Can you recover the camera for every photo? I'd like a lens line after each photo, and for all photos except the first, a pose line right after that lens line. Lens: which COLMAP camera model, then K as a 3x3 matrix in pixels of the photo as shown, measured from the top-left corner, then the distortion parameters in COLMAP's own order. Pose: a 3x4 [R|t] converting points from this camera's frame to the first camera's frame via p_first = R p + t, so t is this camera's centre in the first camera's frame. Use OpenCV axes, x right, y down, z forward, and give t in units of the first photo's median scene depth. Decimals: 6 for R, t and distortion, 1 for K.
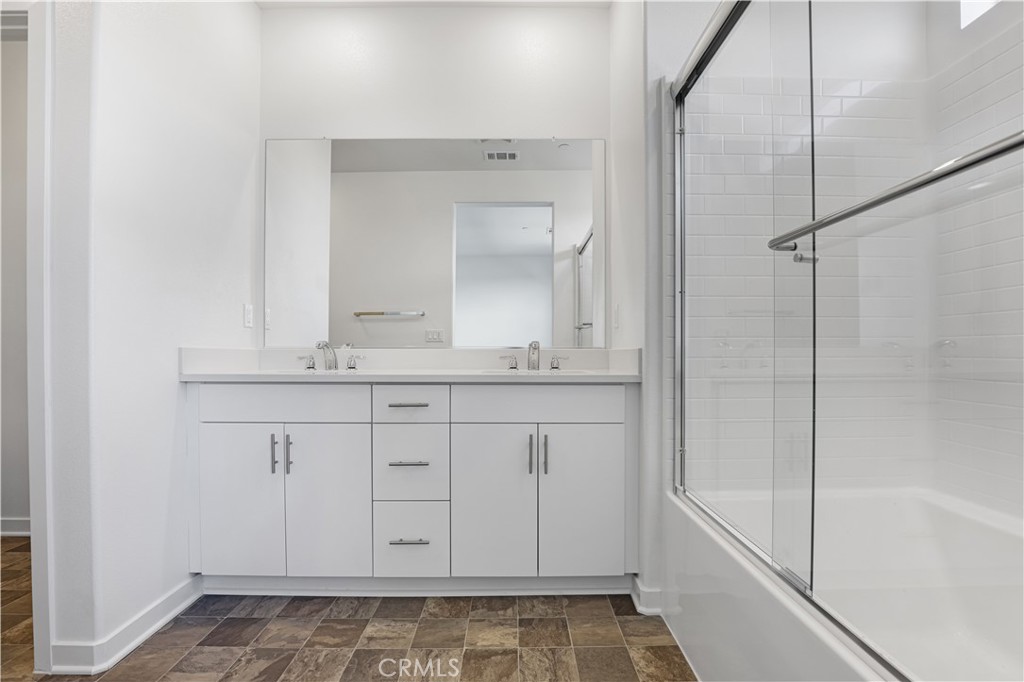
lens RADIAL K [[471.3, 0, 513.0], [0, 471.3, 348.9], [0, 0, 1]] dist [-0.033294, 0.006191]
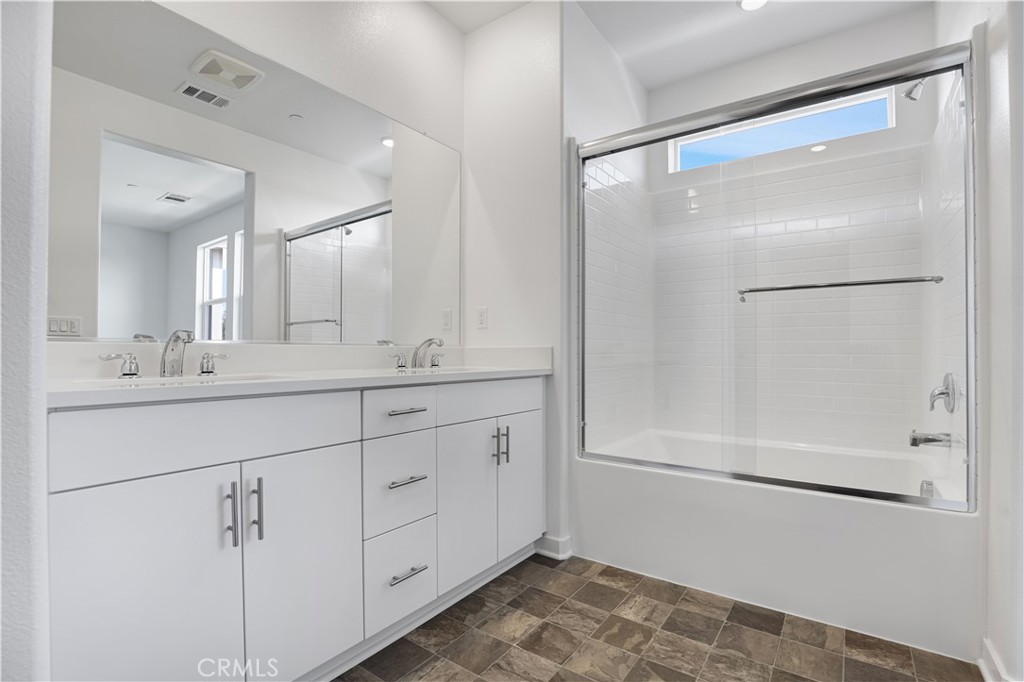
lens RADIAL K [[471.3, 0, 512.5], [0, 471.3, 345.7], [0, 0, 1]] dist [-0.033294, 0.006191]
pose [[0.592893, 0.013030, 0.805176, -0.783240], [-0.004563, 0.999907, -0.012821, 0.011802], [-0.805268, 0.003927, 0.592898, 0.348167]]
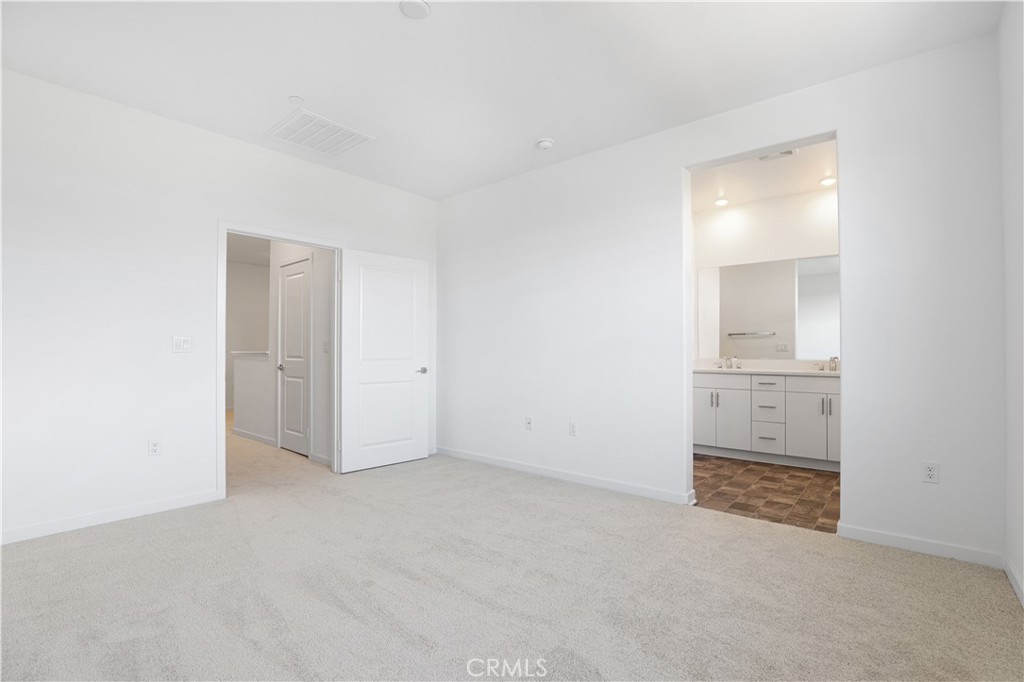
lens RADIAL K [[471.3, 0, 533.5], [0, 471.3, 348.4], [0, 0, 1]] dist [-0.033294, 0.006191]
pose [[0.786653, 0.000591, -0.617395, 0.332887], [0.001029, 0.999997, 0.002268, -0.074226], [0.617395, -0.002420, 0.786650, -1.713363]]
